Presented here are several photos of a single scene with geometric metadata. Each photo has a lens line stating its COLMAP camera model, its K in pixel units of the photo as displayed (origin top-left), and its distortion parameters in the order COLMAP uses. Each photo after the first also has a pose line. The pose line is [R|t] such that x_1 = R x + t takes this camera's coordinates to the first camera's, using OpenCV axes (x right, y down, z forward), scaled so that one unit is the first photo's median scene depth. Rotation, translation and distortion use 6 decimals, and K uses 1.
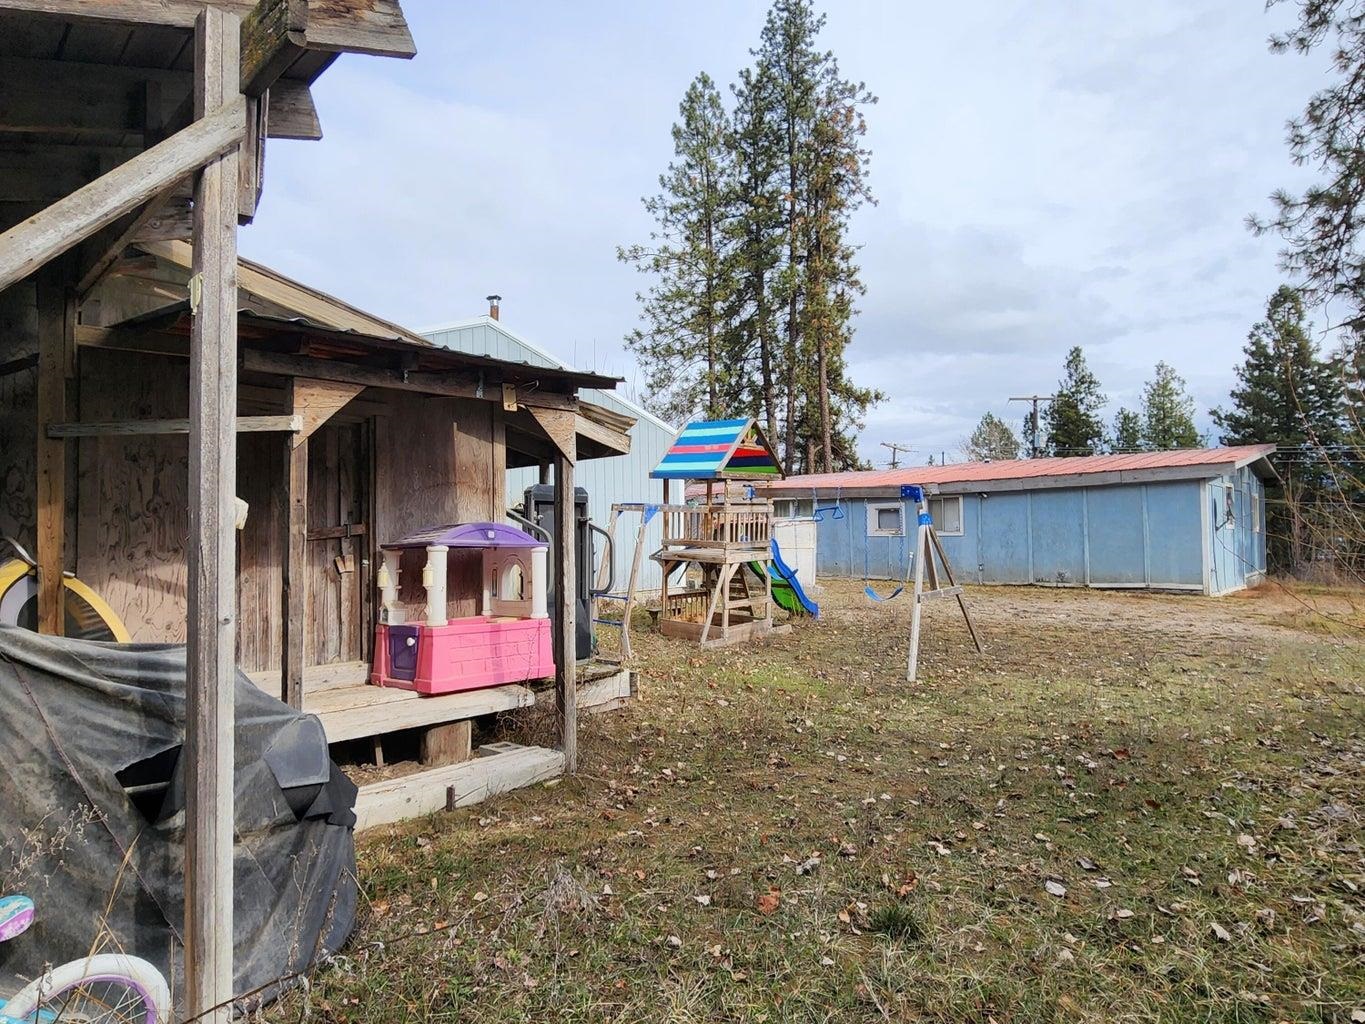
lens RADIAL K [[794.8, 0, 681.0], [0, 794.8, 515.6], [0, 0, 1]] dist [-0.006722, -0.002821]
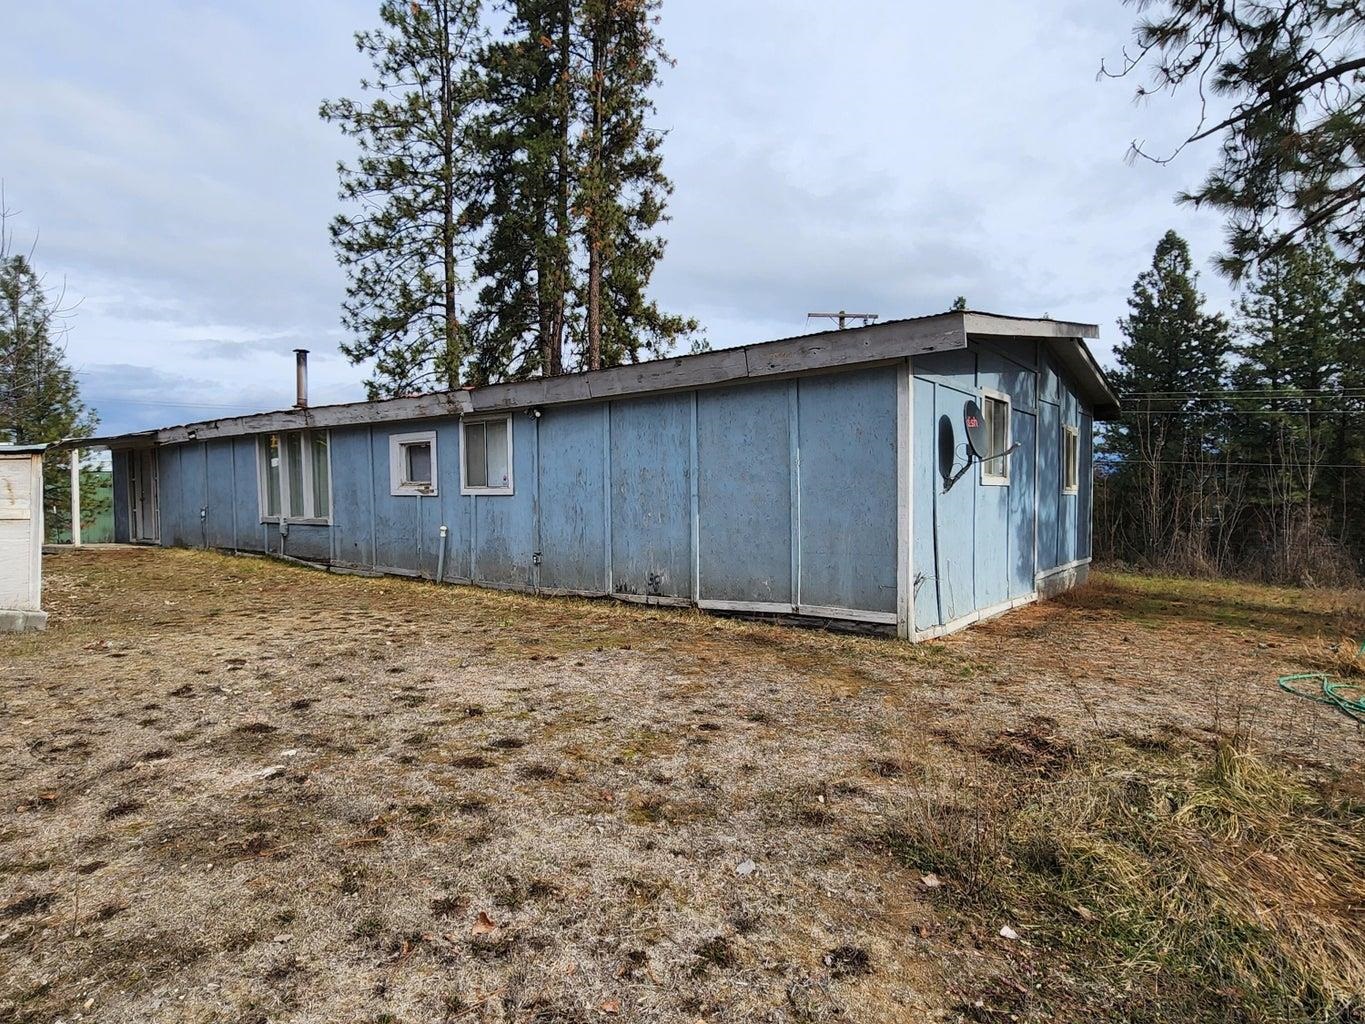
lens RADIAL K [[832.8, 0, 682.5], [0, 832.8, 512.0], [0, 0, 1]] dist [0.006527, 0.002240]
pose [[0.992267, 0.005988, 0.123980, 0.138612], [-0.010951, 0.999164, 0.039385, 0.004829], [-0.123640, -0.040438, 0.991503, 0.162675]]
